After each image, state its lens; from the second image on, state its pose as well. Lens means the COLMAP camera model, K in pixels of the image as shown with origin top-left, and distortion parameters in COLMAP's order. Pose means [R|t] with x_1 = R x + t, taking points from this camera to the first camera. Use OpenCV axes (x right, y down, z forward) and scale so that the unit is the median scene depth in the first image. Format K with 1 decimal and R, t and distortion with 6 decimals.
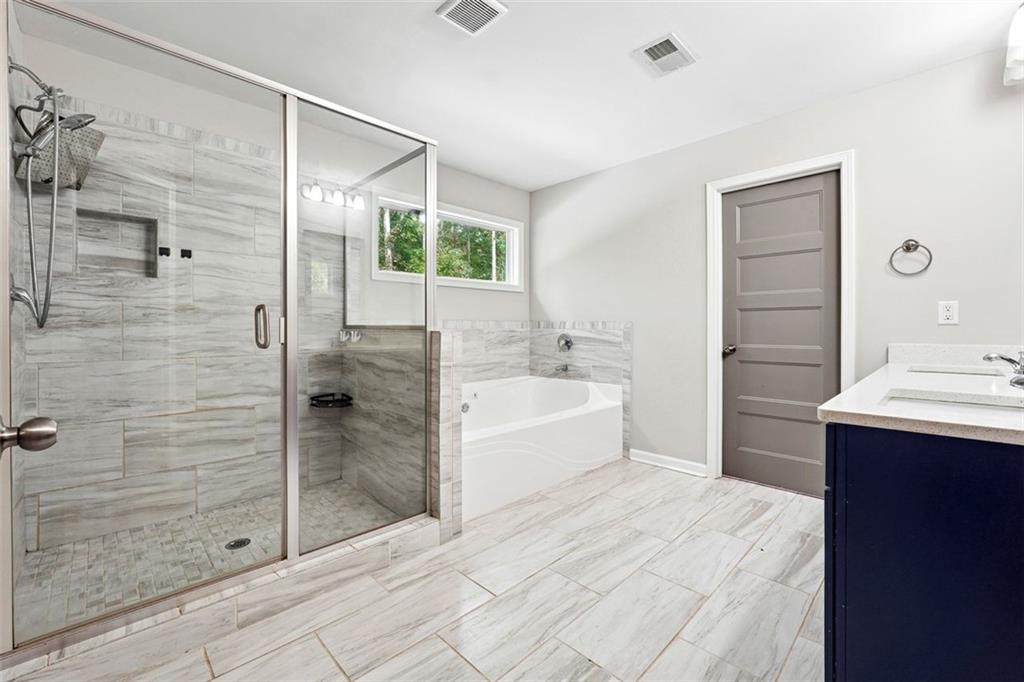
lens RADIAL K [[423.5, 0, 508.8], [0, 423.5, 326.6], [0, 0, 1]] dist [-0.042226, 0.013119]
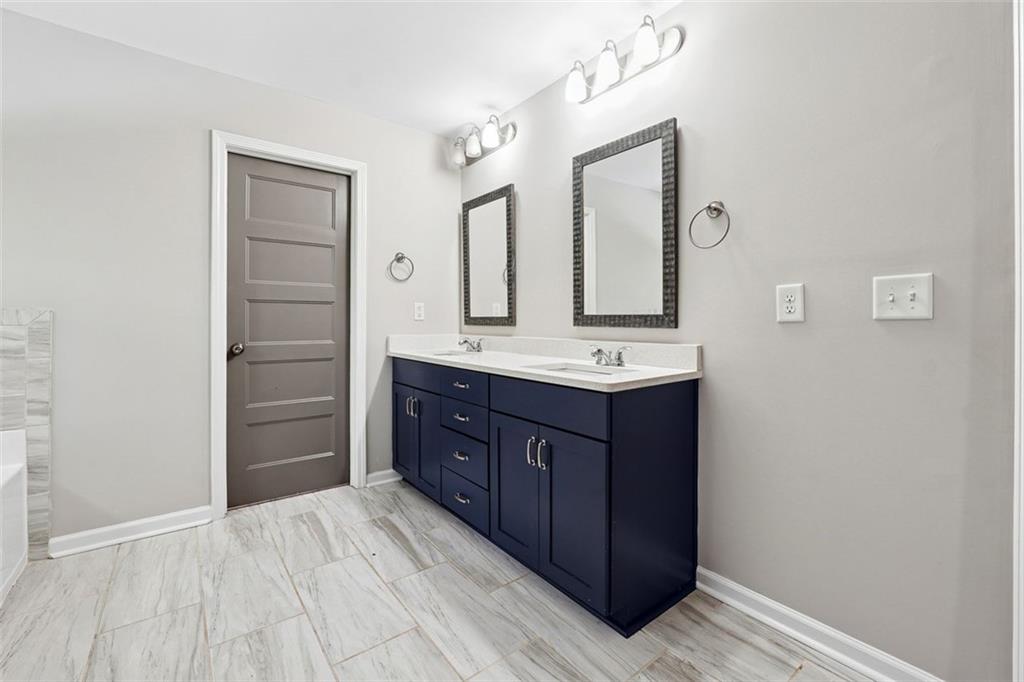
lens RADIAL K [[423.5, 0, 508.8], [0, 423.5, 326.6], [0, 0, 1]] dist [-0.042226, 0.013119]
pose [[0.116380, -0.005326, 0.993191, -0.212714], [-0.002679, 0.999980, 0.005676, 0.005007], [-0.993201, -0.003321, 0.116363, 0.404461]]
